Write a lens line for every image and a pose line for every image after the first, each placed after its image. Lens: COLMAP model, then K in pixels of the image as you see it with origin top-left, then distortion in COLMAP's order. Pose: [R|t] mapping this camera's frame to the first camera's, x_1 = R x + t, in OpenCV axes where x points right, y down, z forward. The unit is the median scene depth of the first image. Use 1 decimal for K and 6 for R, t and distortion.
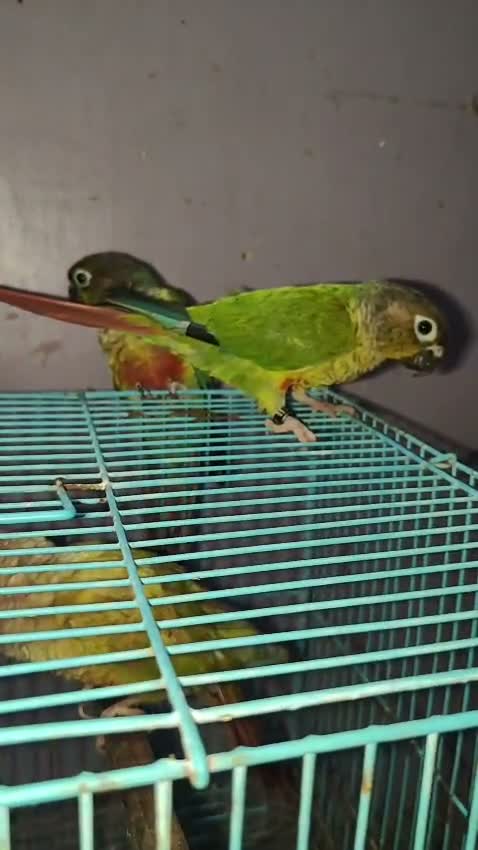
lens RADIAL K [[657.0, 0, 237.6], [0, 657.0, 331.0], [0, 0, 1]] dist [-0.002825, 0.001319]
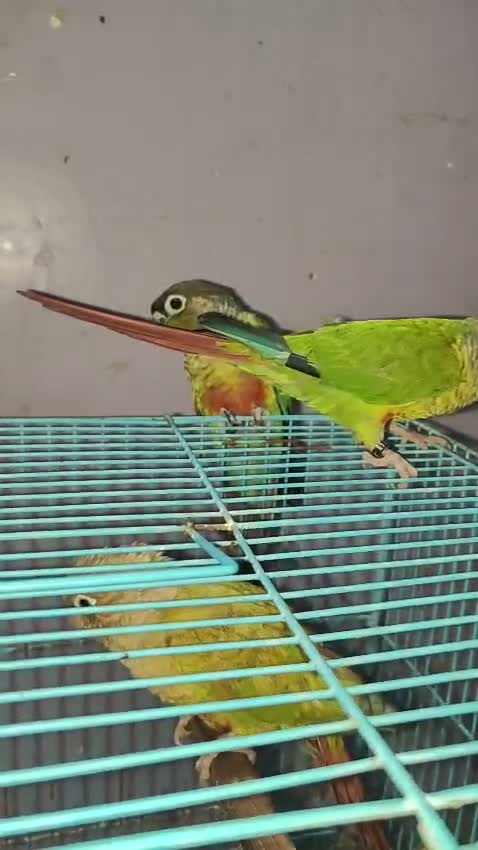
lens RADIAL K [[655.2, 0, 241.9], [0, 655.2, 328.0], [0, 0, 1]] dist [0.005452, 0.001829]
pose [[0.999802, 0.016514, -0.011130, -0.134444], [-0.016545, 0.999859, -0.002732, -0.048821], [0.011083, 0.002916, 0.999934, -0.002064]]
